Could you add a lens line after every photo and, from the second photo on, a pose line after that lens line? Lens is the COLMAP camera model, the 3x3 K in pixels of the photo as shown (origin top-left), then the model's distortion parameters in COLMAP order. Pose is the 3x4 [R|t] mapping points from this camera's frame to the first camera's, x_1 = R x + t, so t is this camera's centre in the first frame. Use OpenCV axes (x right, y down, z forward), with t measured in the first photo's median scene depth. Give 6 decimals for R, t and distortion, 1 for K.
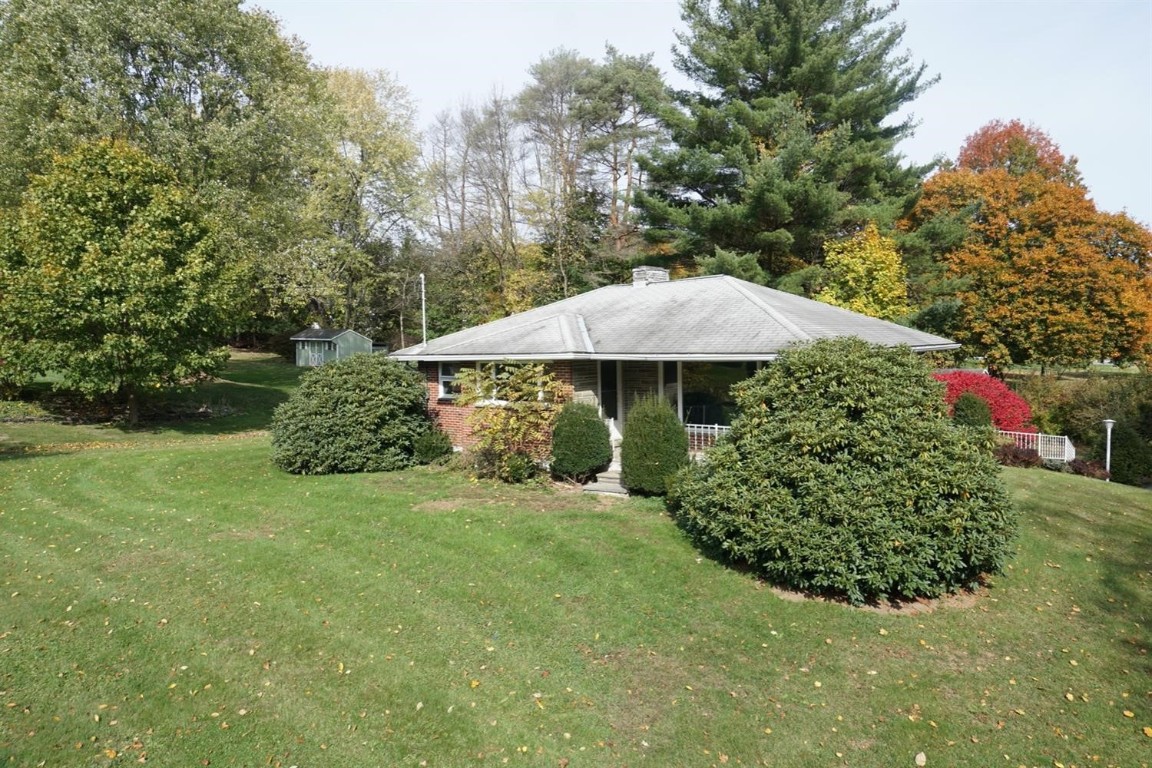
lens RADIAL K [[800.3, 0, 576.0], [0, 800.3, 384.0], [0, 0, 1]] dist [-0.034577, 0.004786]
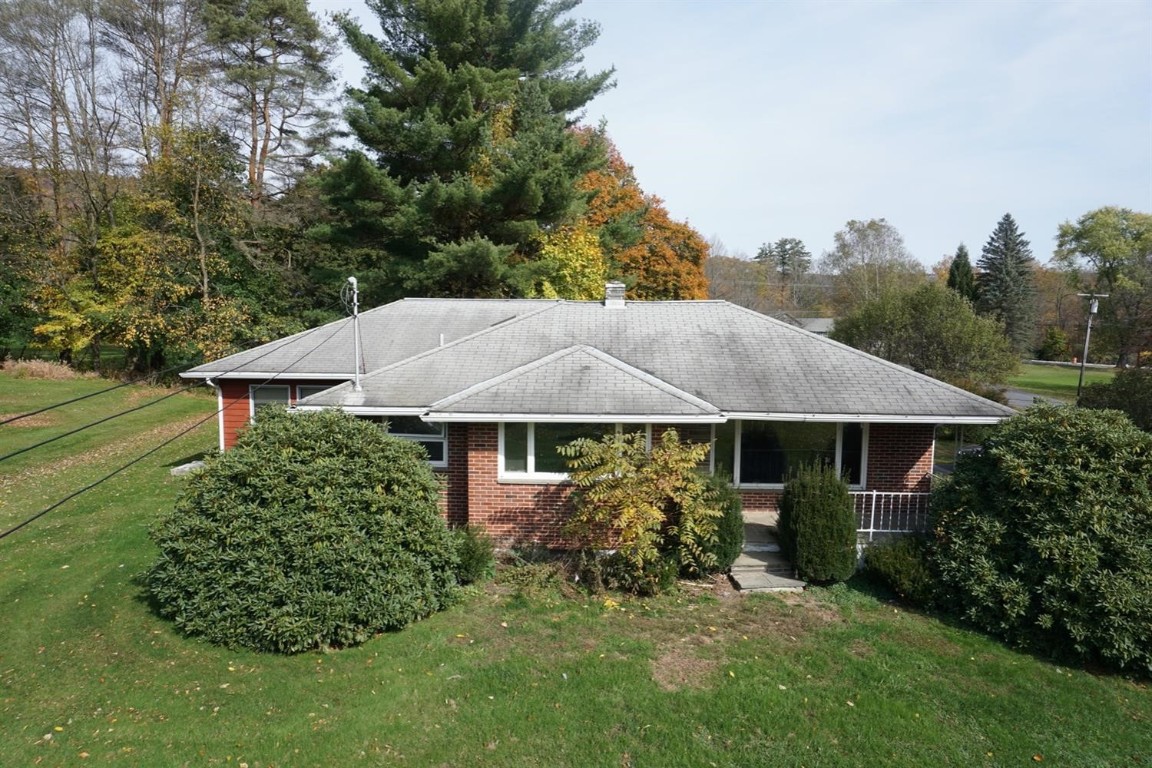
lens RADIAL K [[800.3, 0, 576.0], [0, 800.3, 384.0], [0, 0, 1]] dist [-0.034577, 0.004786]
pose [[0.844675, -0.012804, 0.535127, -0.100401], [-0.005724, 0.999441, 0.032949, -0.015532], [-0.535249, -0.030895, 0.844129, 0.083915]]
